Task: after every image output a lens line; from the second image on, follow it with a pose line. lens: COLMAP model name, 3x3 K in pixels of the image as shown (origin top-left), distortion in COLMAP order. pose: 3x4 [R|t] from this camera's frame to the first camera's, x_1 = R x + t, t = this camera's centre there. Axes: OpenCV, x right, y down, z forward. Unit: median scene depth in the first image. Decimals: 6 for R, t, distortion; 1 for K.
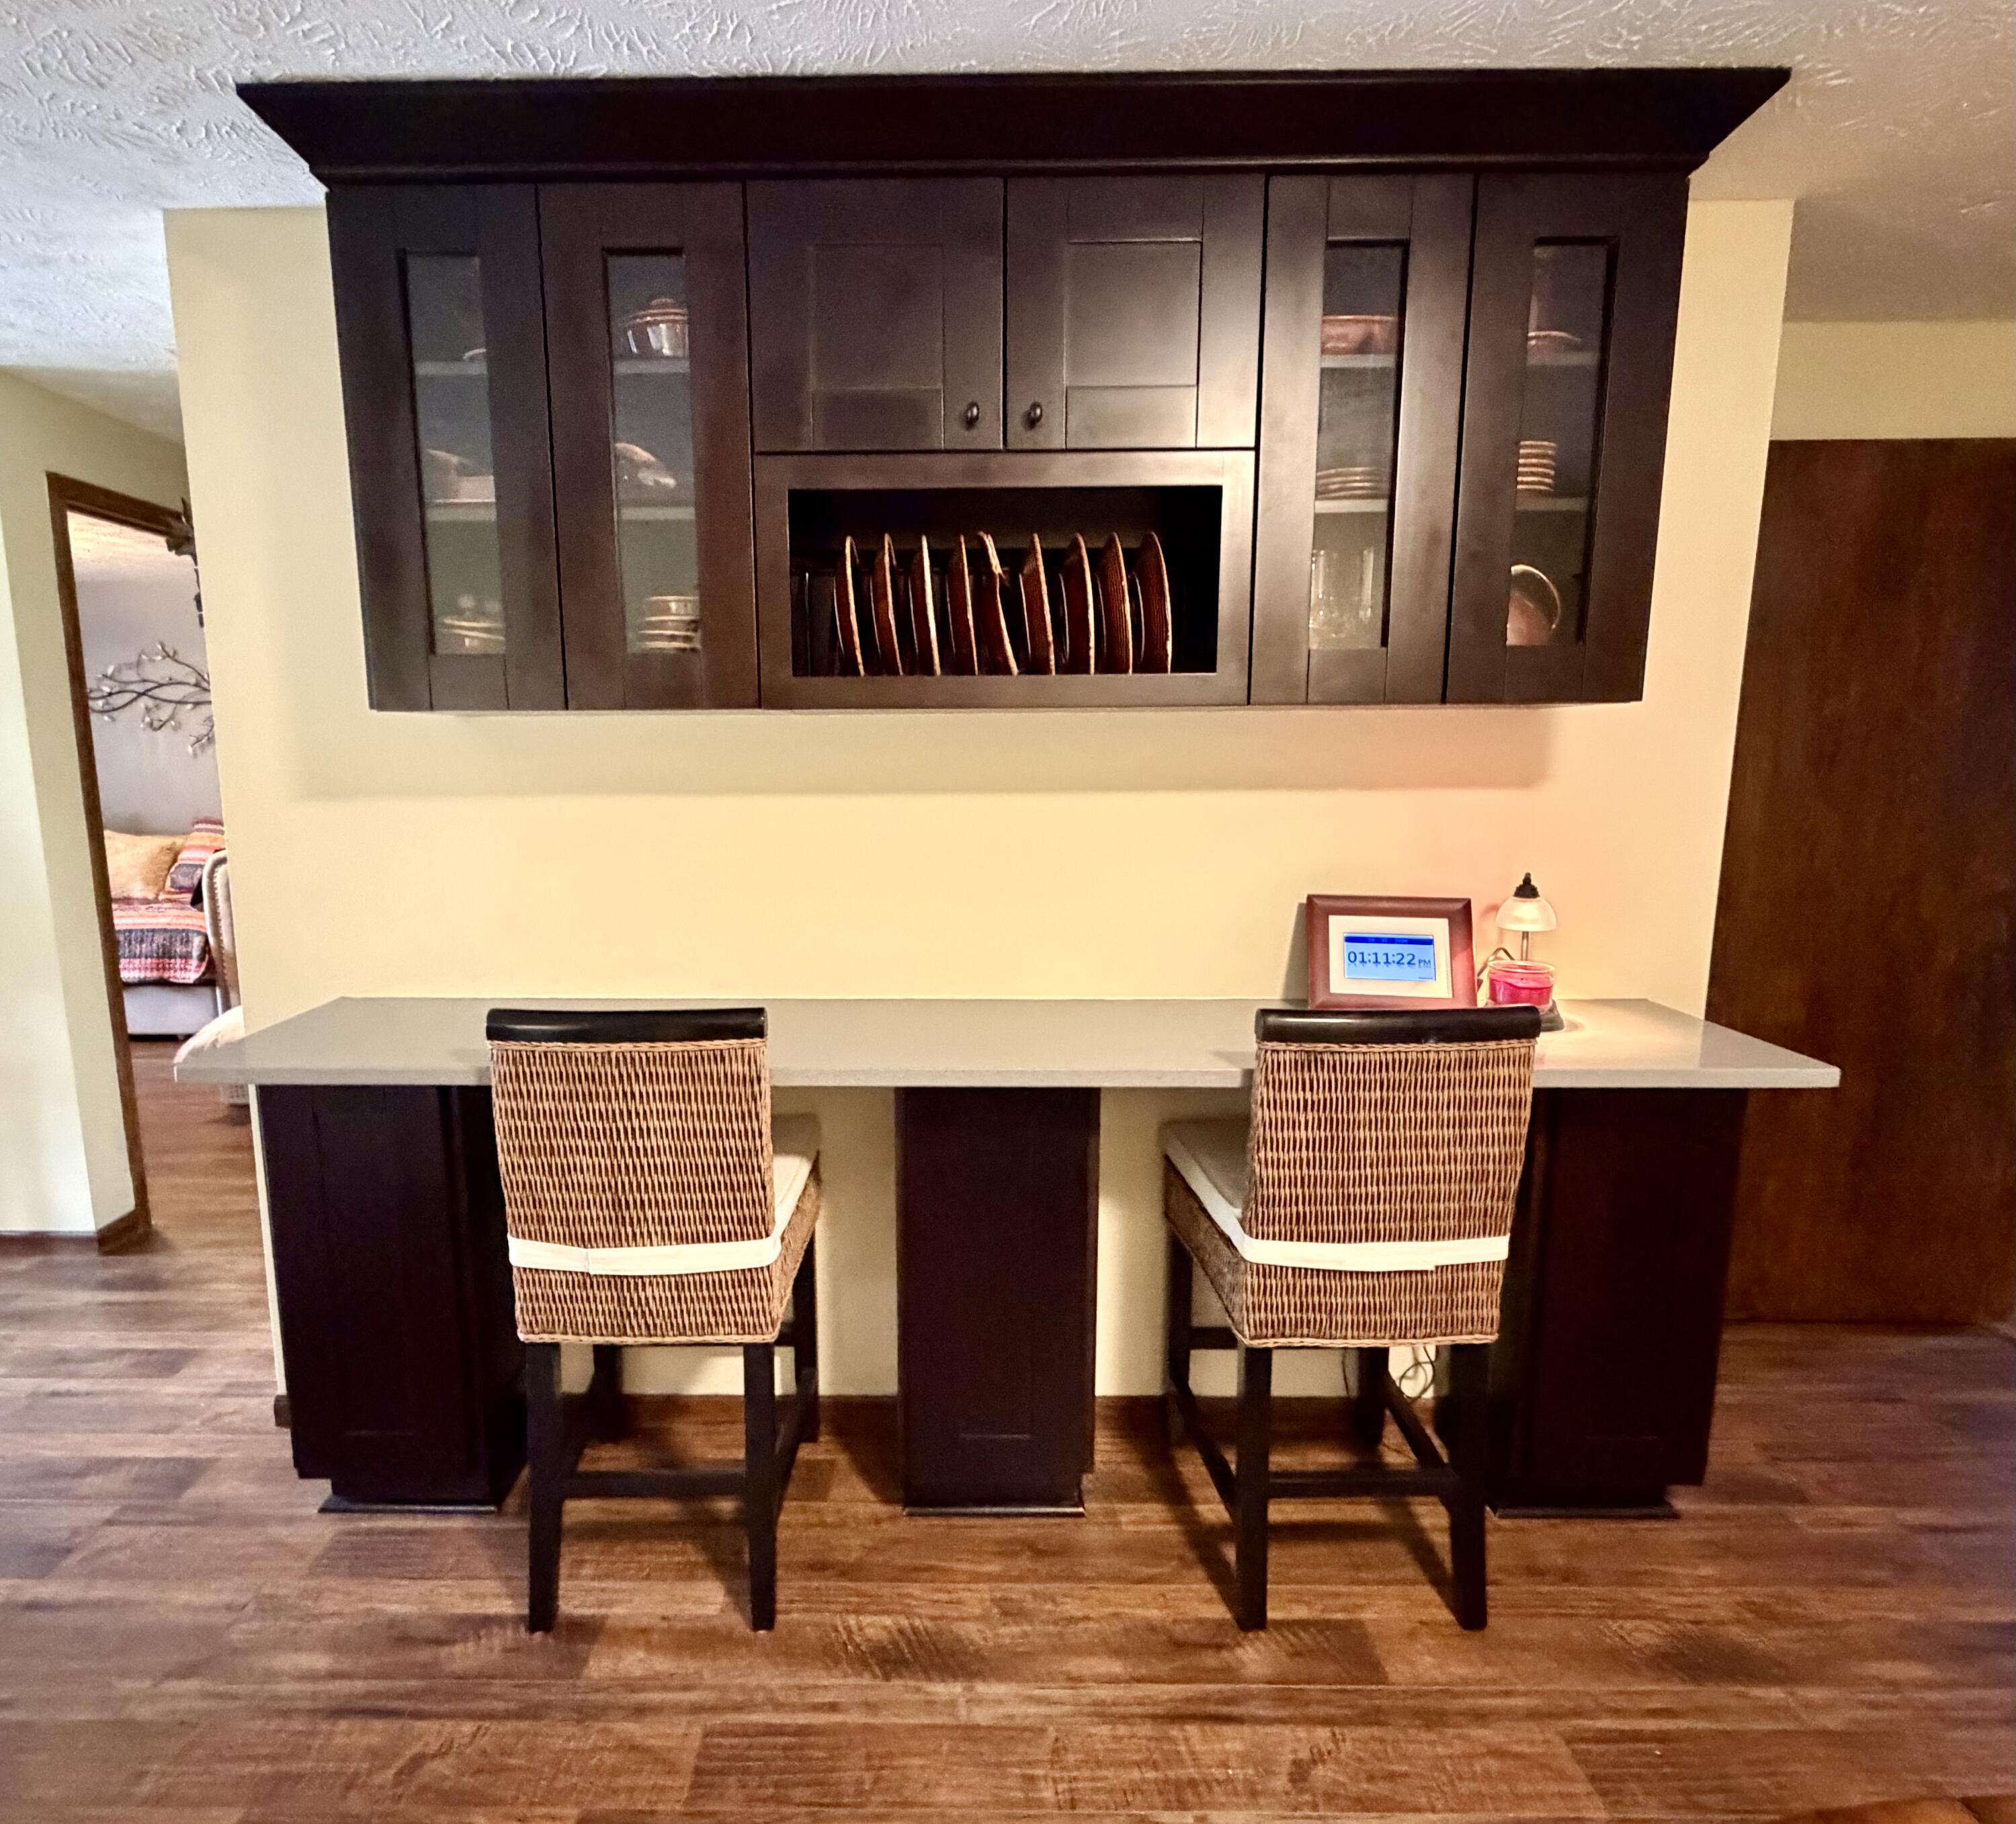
lens RADIAL K [[1220.3, 0, 1022.6], [0, 1220.3, 929.8], [0, 0, 1]] dist [0.011604, 0.000211]
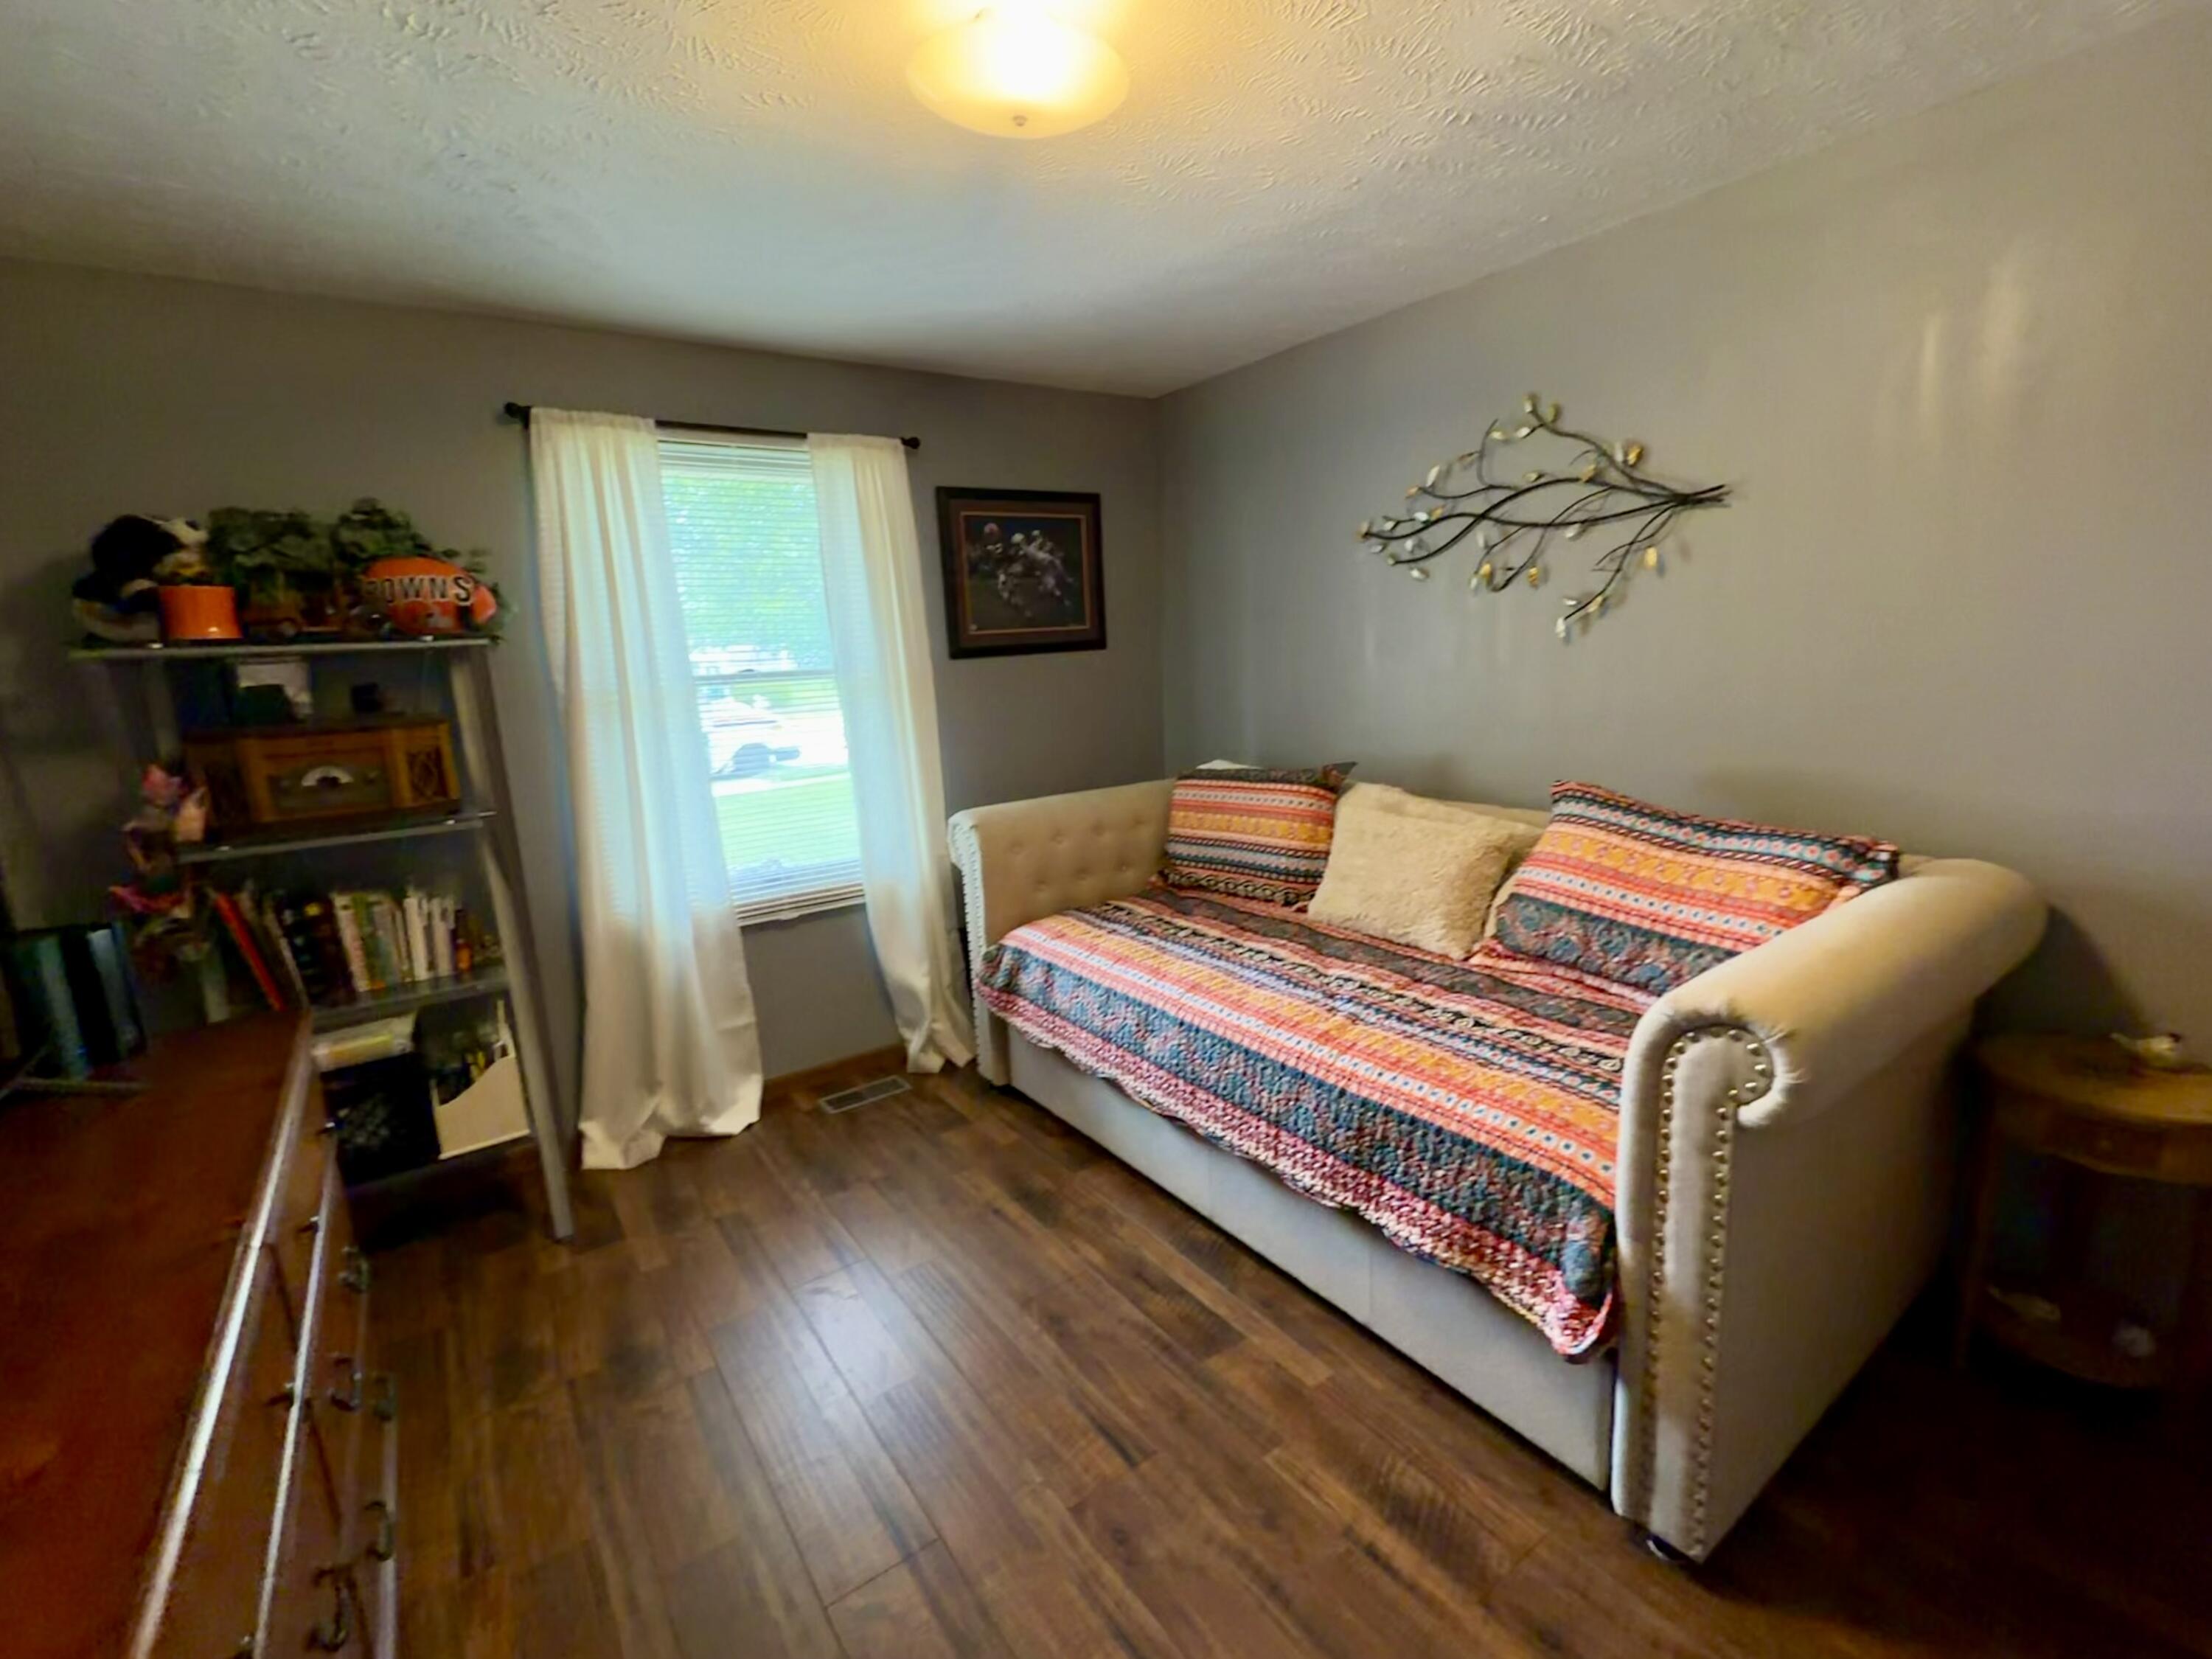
lens RADIAL K [[946.9, 0, 1118.3], [0, 946.9, 825.0], [0, 0, 1]] dist [-0.000066, 0.000381]
pose [[0.599795, 0.126844, -0.790036, -0.490880], [-0.073520, 0.991915, 0.103440, -0.098402], [0.796769, -0.003959, 0.604271, 0.656856]]
